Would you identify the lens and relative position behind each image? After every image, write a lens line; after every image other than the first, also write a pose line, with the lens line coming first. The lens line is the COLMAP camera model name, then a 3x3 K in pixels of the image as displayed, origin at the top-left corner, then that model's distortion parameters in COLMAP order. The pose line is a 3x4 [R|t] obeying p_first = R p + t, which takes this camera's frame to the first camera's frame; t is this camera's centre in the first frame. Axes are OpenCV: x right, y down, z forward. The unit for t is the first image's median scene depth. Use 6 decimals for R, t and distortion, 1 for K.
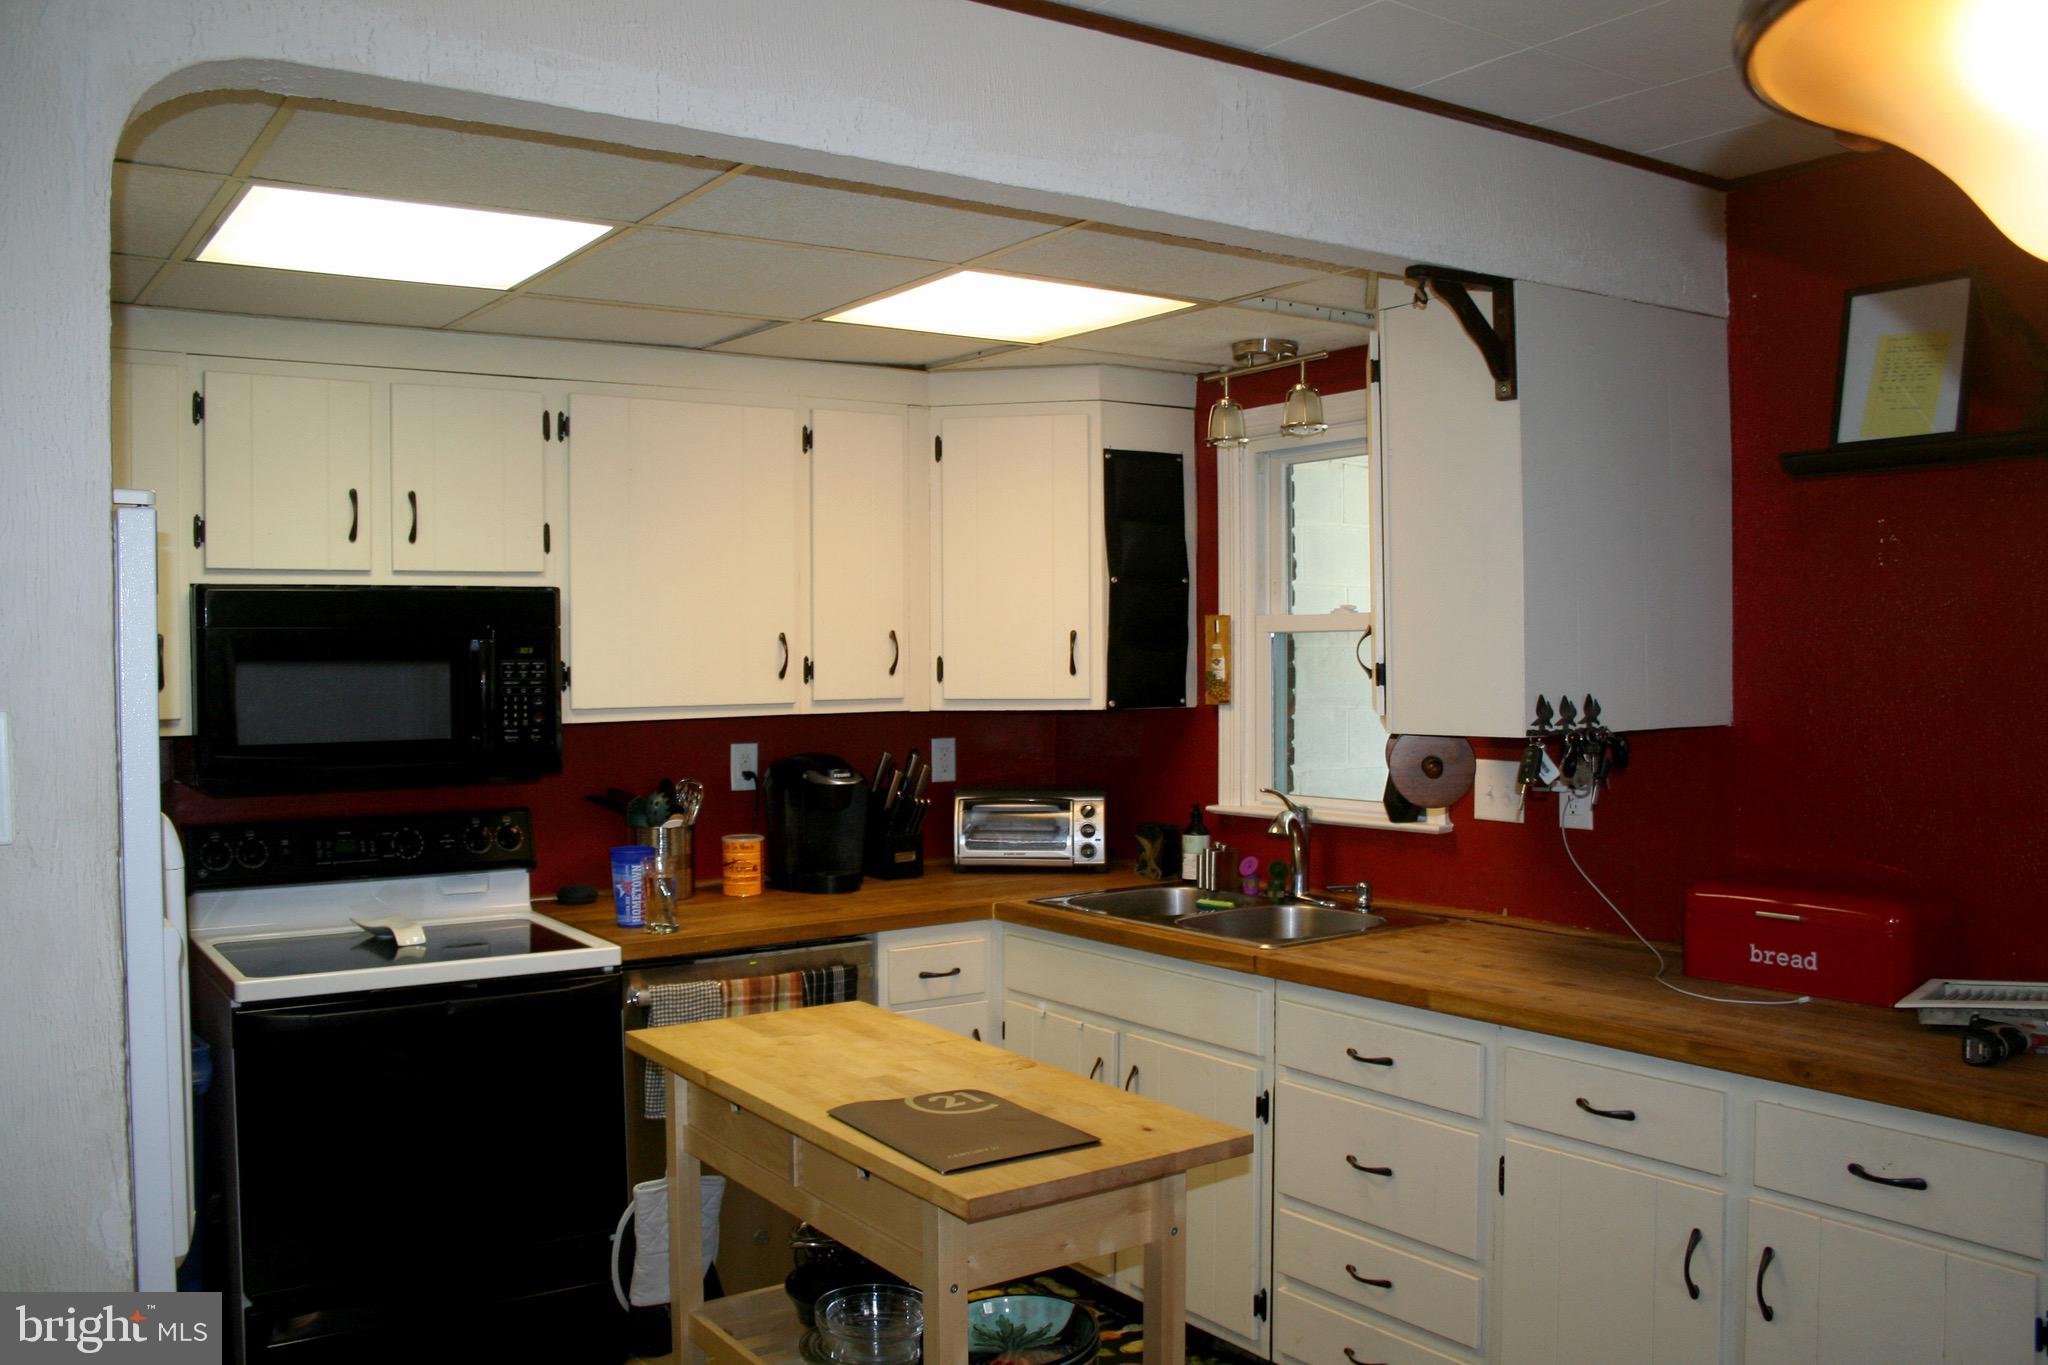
lens RADIAL K [[1702.4, 0, 1024.0], [0, 1702.4, 682.5], [0, 0, 1]] dist [-0.157515, 0.140142]
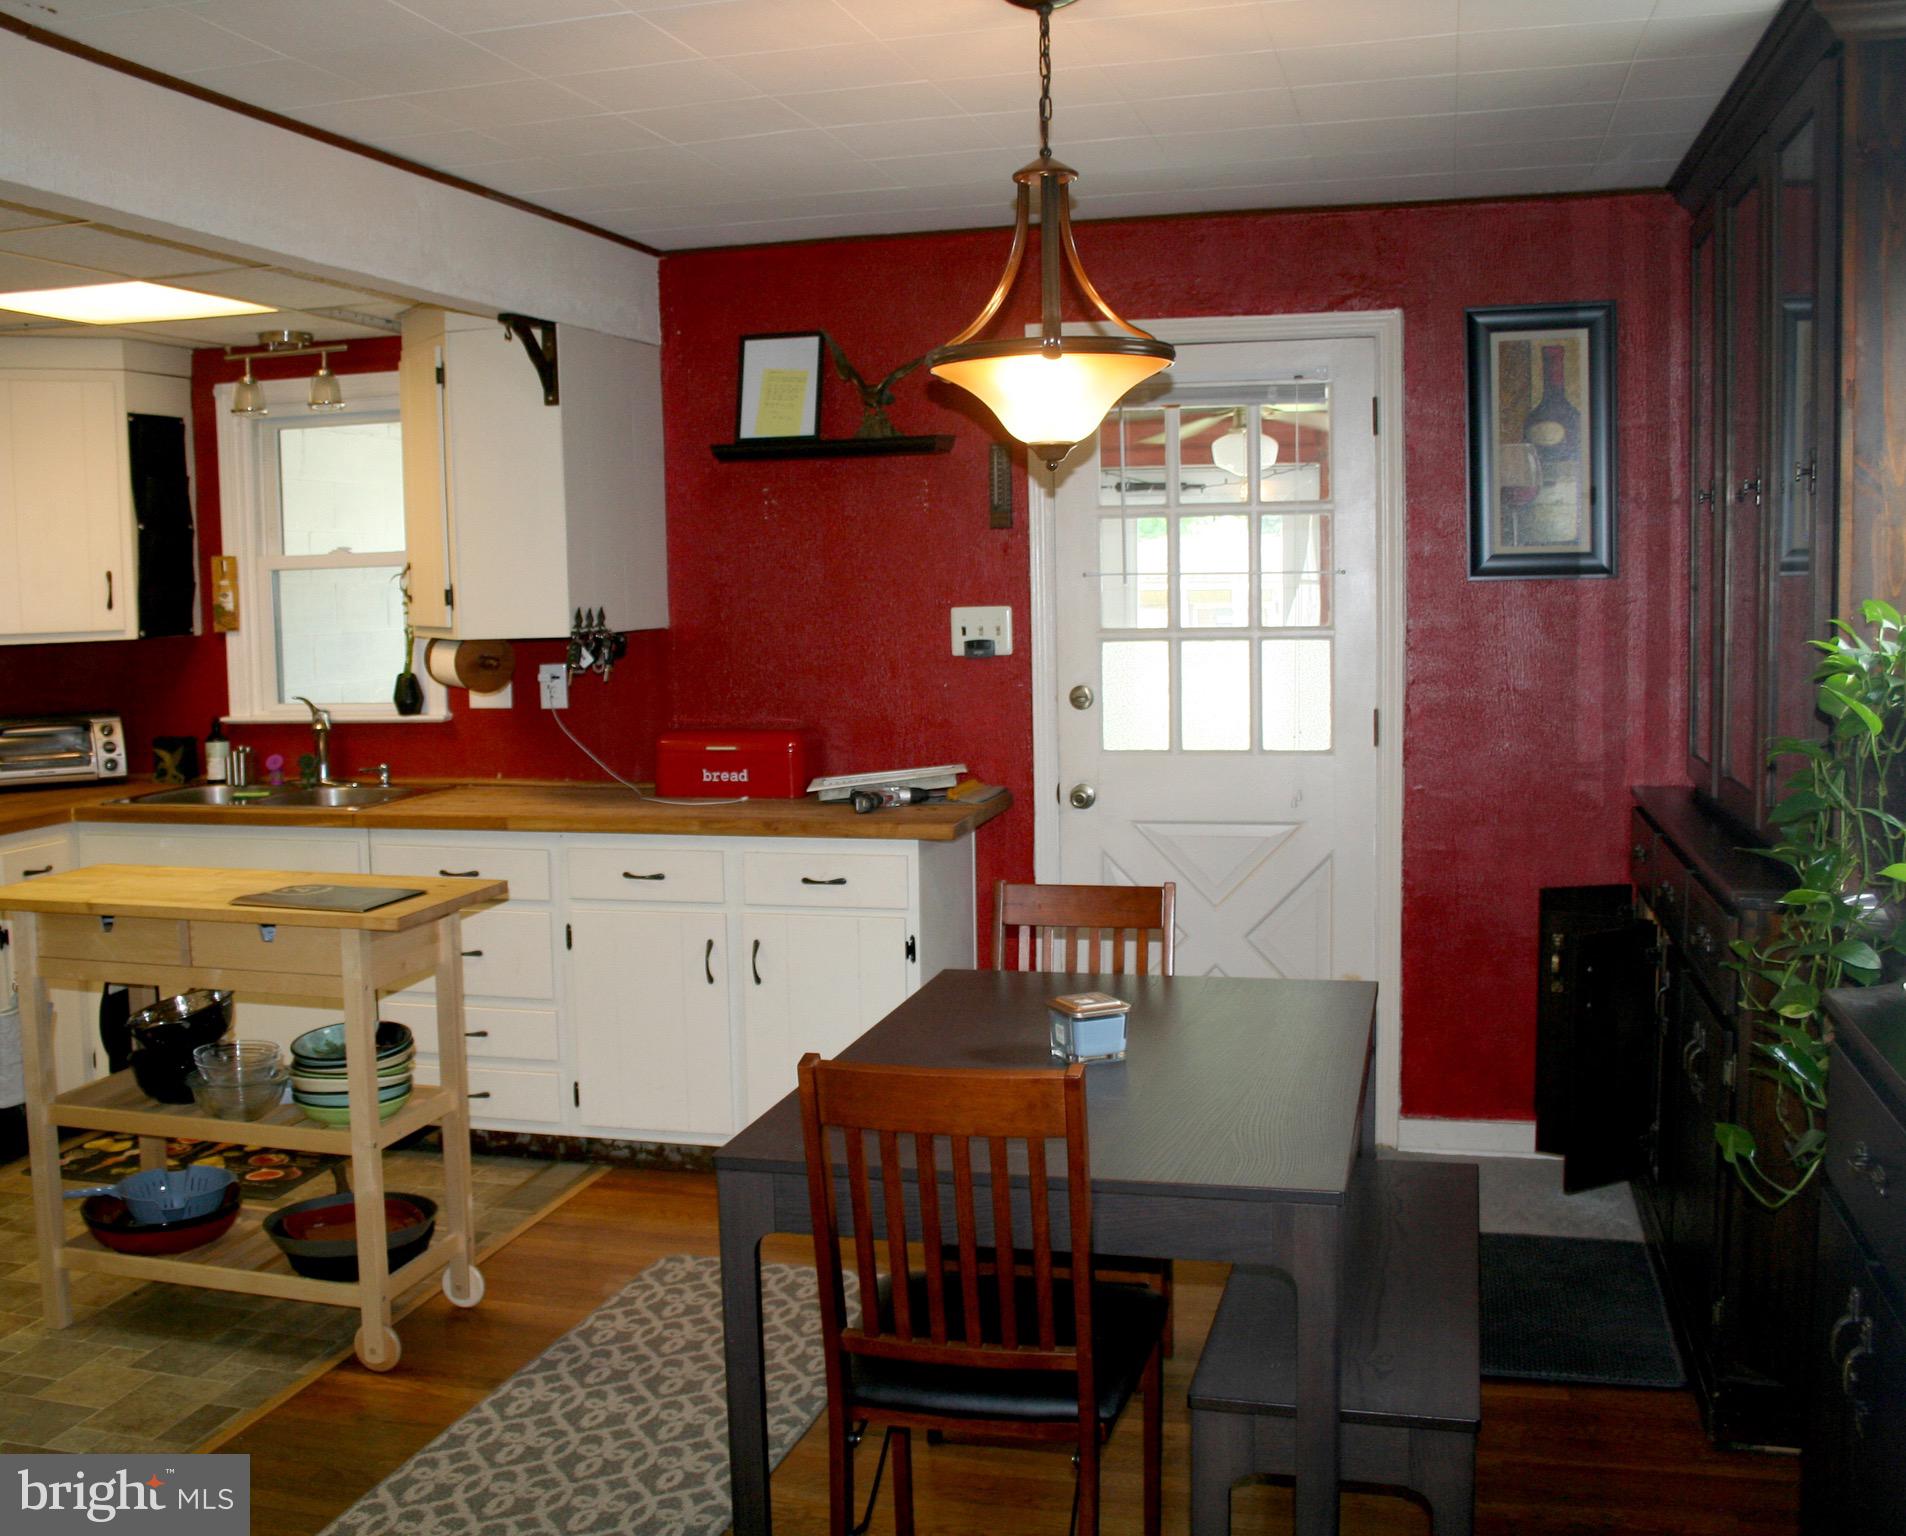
lens RADIAL K [[1877.2, 0, 953.0], [0, 1877.2, 768.0], [0, 0, 1]] dist [-0.147871, 0.013275]
pose [[0.758941, -0.073662, 0.646980, -0.364414], [0.023374, 0.996022, 0.085982, 0.010498], [-0.650740, -0.050133, 0.757644, -0.329392]]
